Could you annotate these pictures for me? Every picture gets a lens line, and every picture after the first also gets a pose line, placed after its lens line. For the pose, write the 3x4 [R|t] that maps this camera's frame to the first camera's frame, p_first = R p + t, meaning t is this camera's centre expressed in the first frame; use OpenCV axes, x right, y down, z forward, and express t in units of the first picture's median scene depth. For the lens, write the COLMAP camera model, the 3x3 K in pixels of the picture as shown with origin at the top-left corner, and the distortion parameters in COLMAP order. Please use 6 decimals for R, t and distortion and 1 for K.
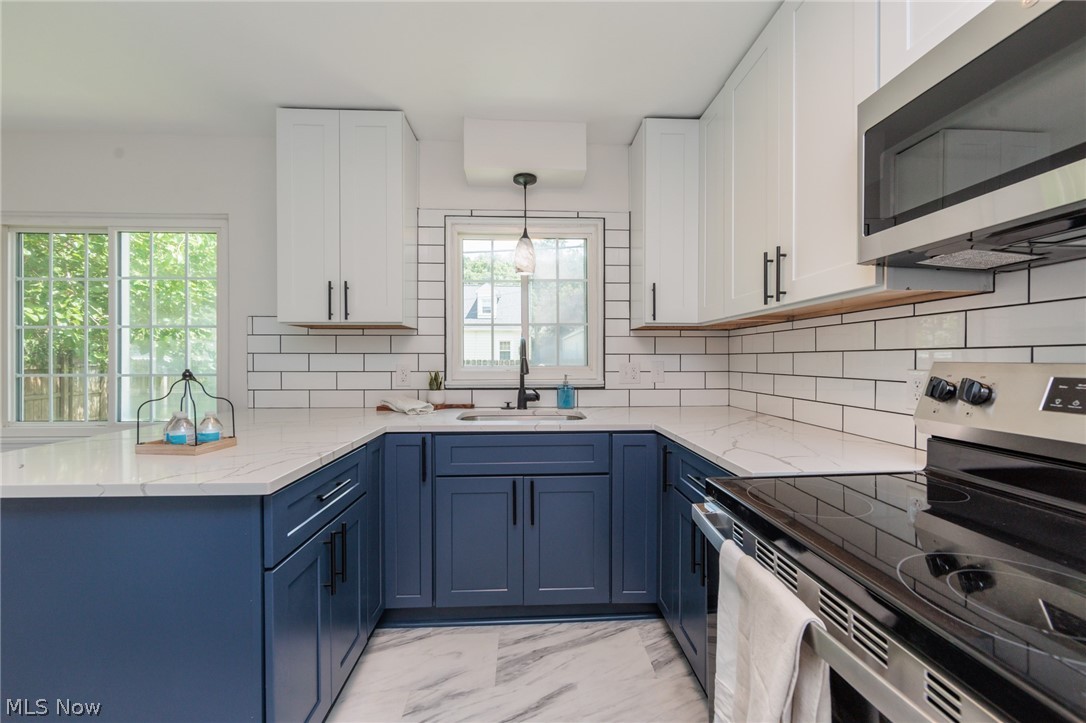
lens RADIAL K [[431.1, 0, 540.9], [0, 431.1, 358.4], [0, 0, 1]] dist [-0.005653, 0.000814]
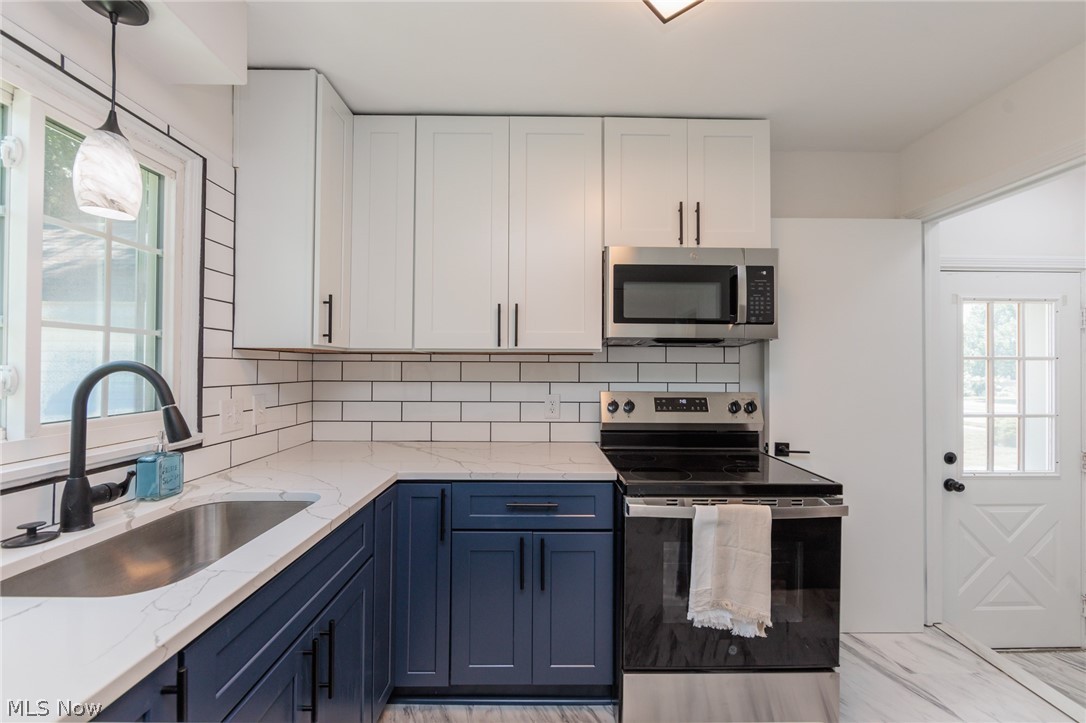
lens RADIAL K [[431.1, 0, 538.7], [0, 431.1, 362.9], [0, 0, 1]] dist [-0.005653, 0.000814]
pose [[0.034084, 0.010626, 0.999362, -0.445555], [-0.008183, 0.999913, -0.010353, -0.043127], [-0.999385, -0.007825, 0.034167, 0.537452]]
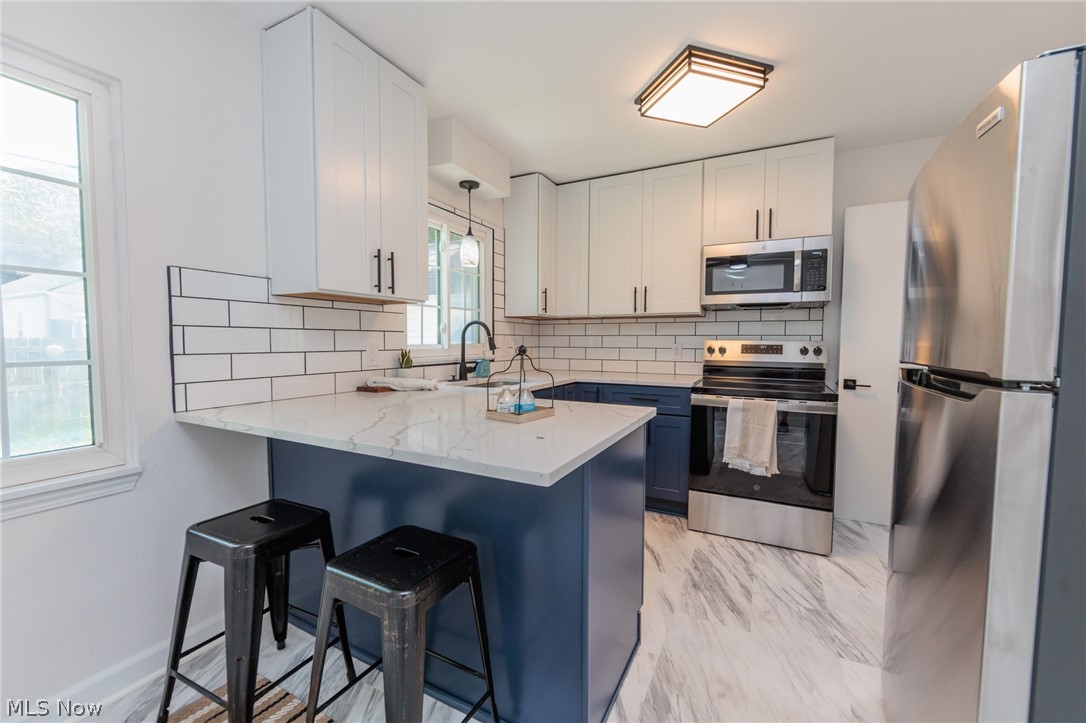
lens RADIAL K [[431.1, 0, 545.9], [0, 431.1, 363.0], [0, 0, 1]] dist [-0.005653, 0.000814]
pose [[0.491724, -0.042915, 0.869693, -0.963230], [-0.006436, 0.998578, 0.052914, 0.006205], [-0.870727, -0.031616, 0.490749, 0.219035]]
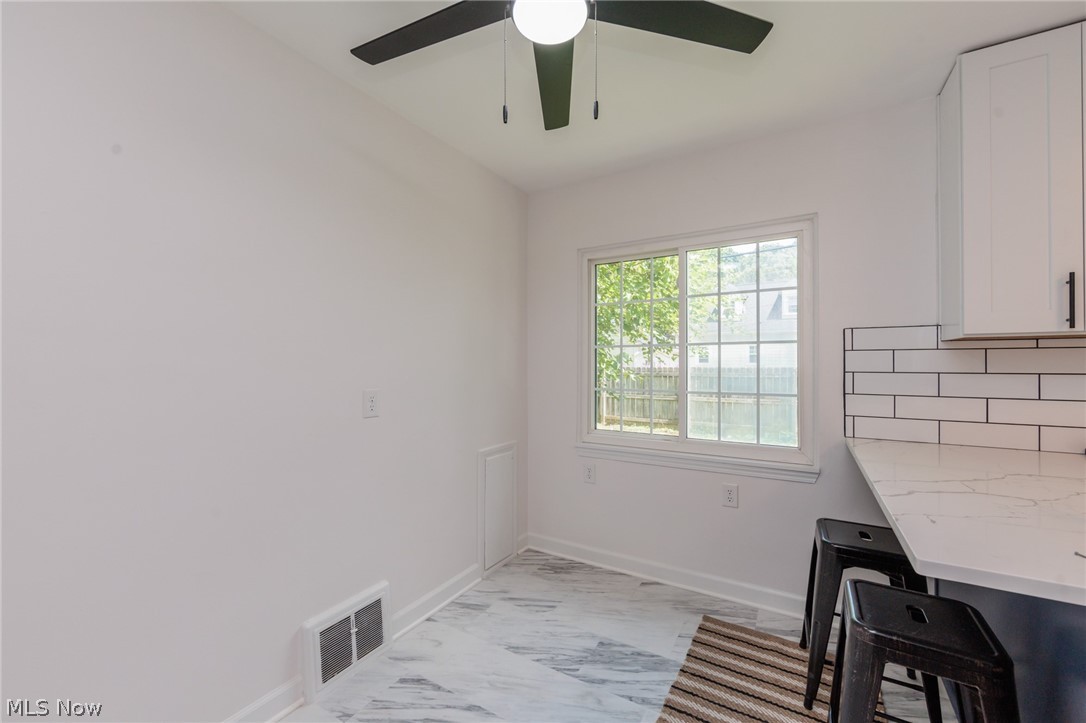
lens RADIAL K [[431.1, 0, 540.7], [0, 431.1, 365.2], [0, 0, 1]] dist [-0.005653, 0.000814]
pose [[0.826446, 0.001164, -0.563015, -0.701500], [-0.001611, 0.999999, -0.000297, -0.024519], [0.563014, 0.001152, 0.826446, -0.039161]]
